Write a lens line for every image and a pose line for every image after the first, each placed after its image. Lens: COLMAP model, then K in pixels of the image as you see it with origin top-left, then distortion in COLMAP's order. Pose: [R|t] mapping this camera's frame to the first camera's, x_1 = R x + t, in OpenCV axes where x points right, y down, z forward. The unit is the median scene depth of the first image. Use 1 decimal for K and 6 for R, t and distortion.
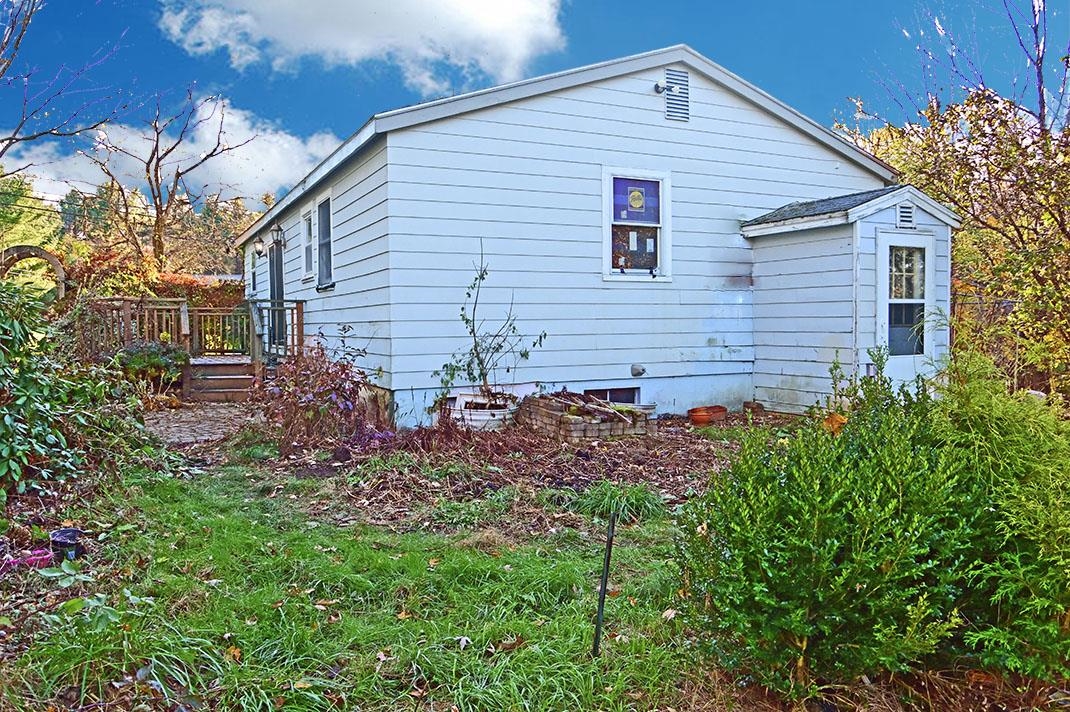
lens RADIAL K [[800.0, 0, 535.0], [0, 800.0, 356.0], [0, 0, 1]] dist [-0.001574, 0.000889]
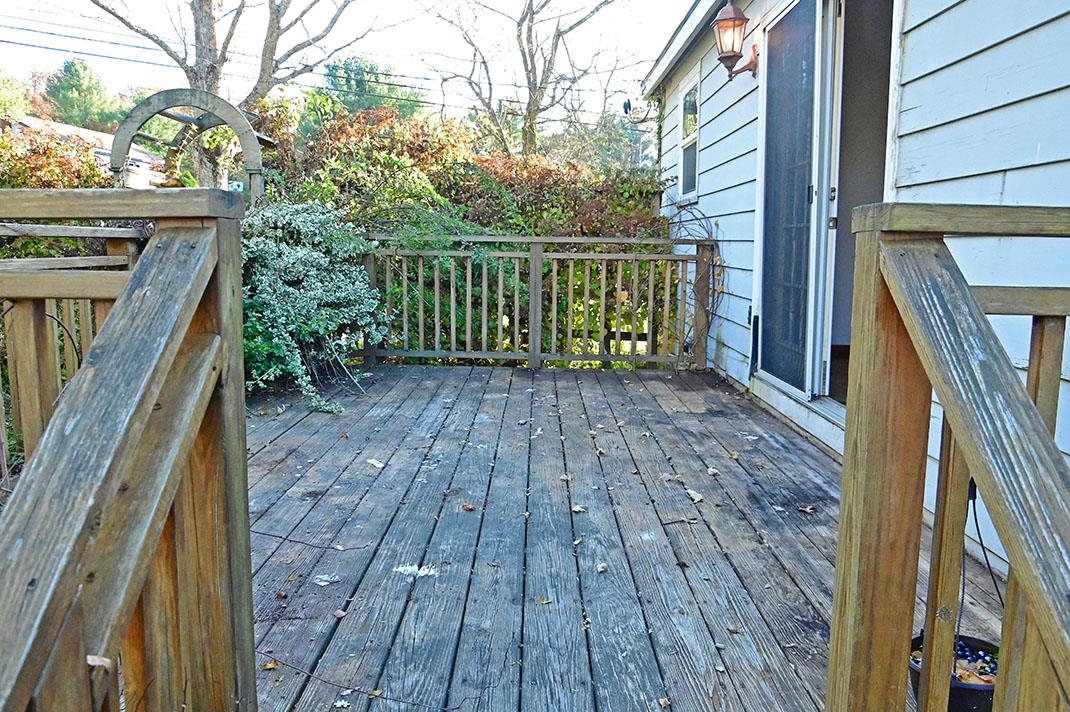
lens RADIAL K [[818.0, 0, 535.0], [0, 818.0, 356.0], [0, 0, 1]] dist [-0.052548, -0.003366]
pose [[0.894075, 0.077791, -0.441110, -0.139764], [-0.036864, 0.994242, 0.100619, -0.023881], [0.446397, -0.073700, 0.891795, 0.359242]]
